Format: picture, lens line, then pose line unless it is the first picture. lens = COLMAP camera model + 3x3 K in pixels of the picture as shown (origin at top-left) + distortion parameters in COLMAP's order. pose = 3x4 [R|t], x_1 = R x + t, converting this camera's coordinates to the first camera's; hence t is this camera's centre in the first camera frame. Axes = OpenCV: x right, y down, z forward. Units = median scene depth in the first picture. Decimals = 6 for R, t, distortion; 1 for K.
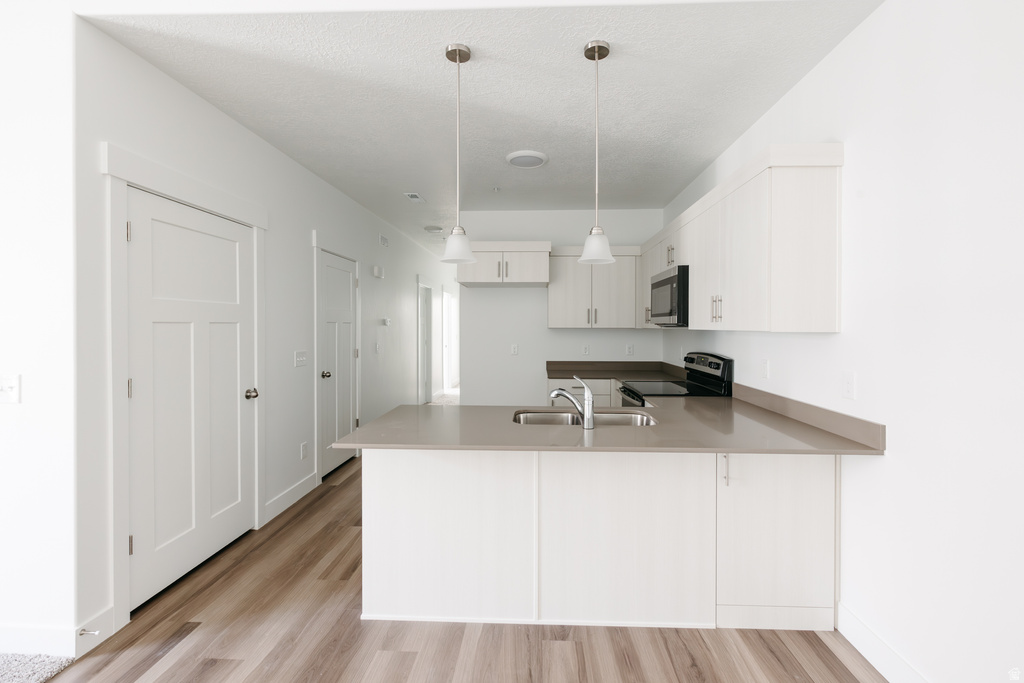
lens RADIAL K [[442.0, 0, 528.3], [0, 442.0, 328.6], [0, 0, 1]] dist [0.000411, 0.000169]
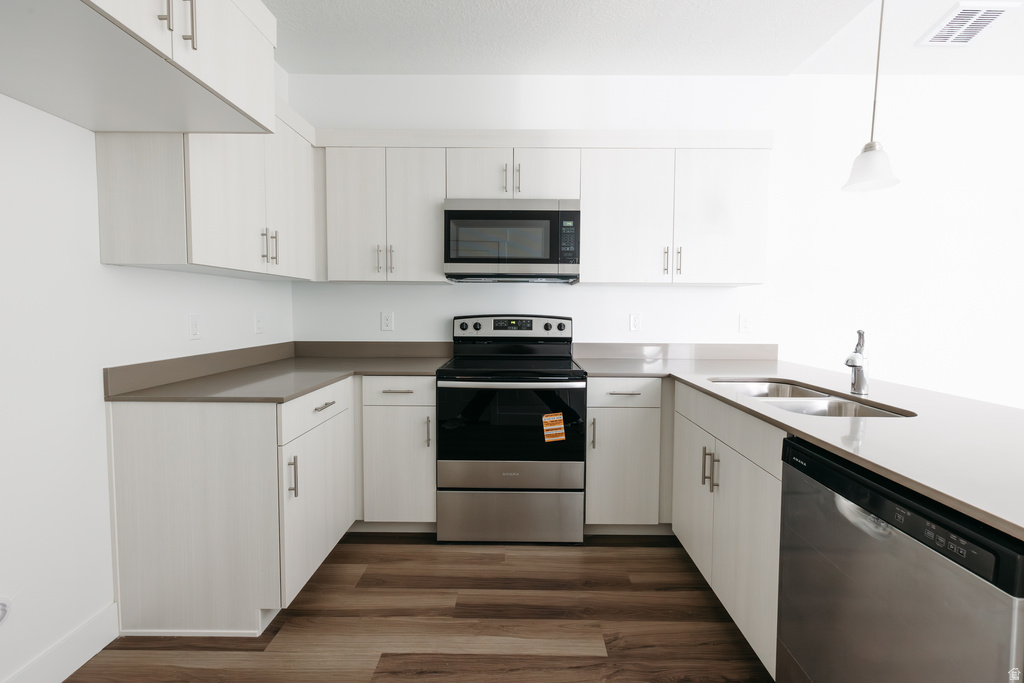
lens RADIAL K [[442.0, 0, 528.3], [0, 442.0, 328.6], [0, 0, 1]] dist [0.000411, 0.000169]
pose [[-0.020812, -0.047502, 0.998654, -0.549596], [0.001638, 0.998868, 0.047546, 0.058648], [-0.999782, 0.002625, -0.020711, 1.343962]]
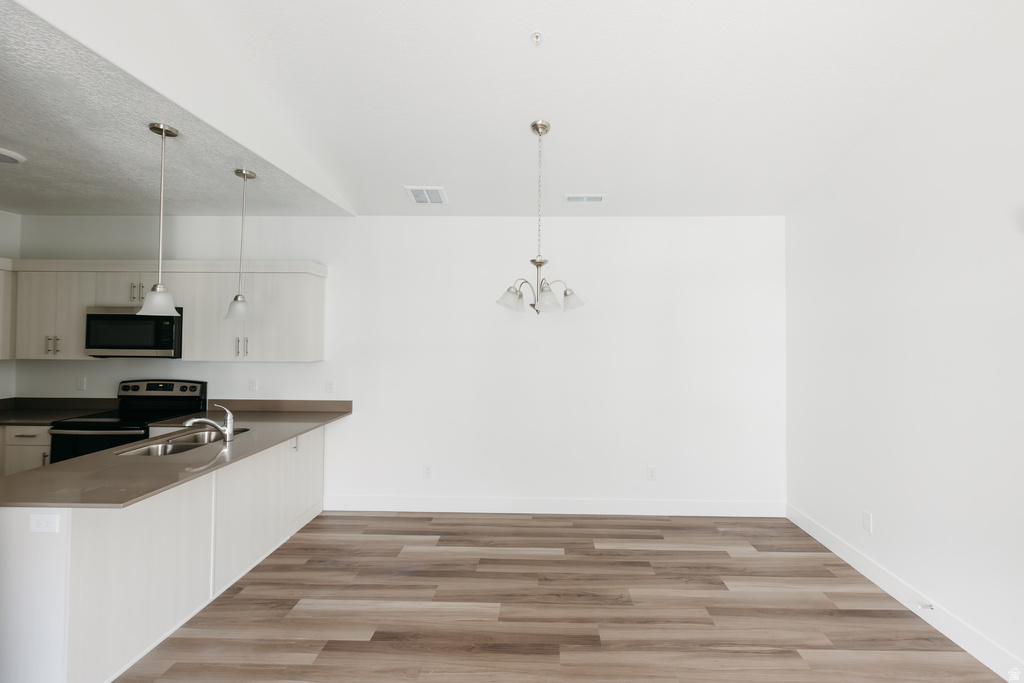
lens RADIAL K [[442.0, 0, 528.3], [0, 442.0, 328.6], [0, 0, 1]] dist [0.000411, 0.000169]
pose [[-0.007623, 0.012979, 0.999887, -1.036897], [-0.001198, 0.999915, -0.012989, -0.086706], [-0.999970, -0.001297, -0.007607, 0.073439]]
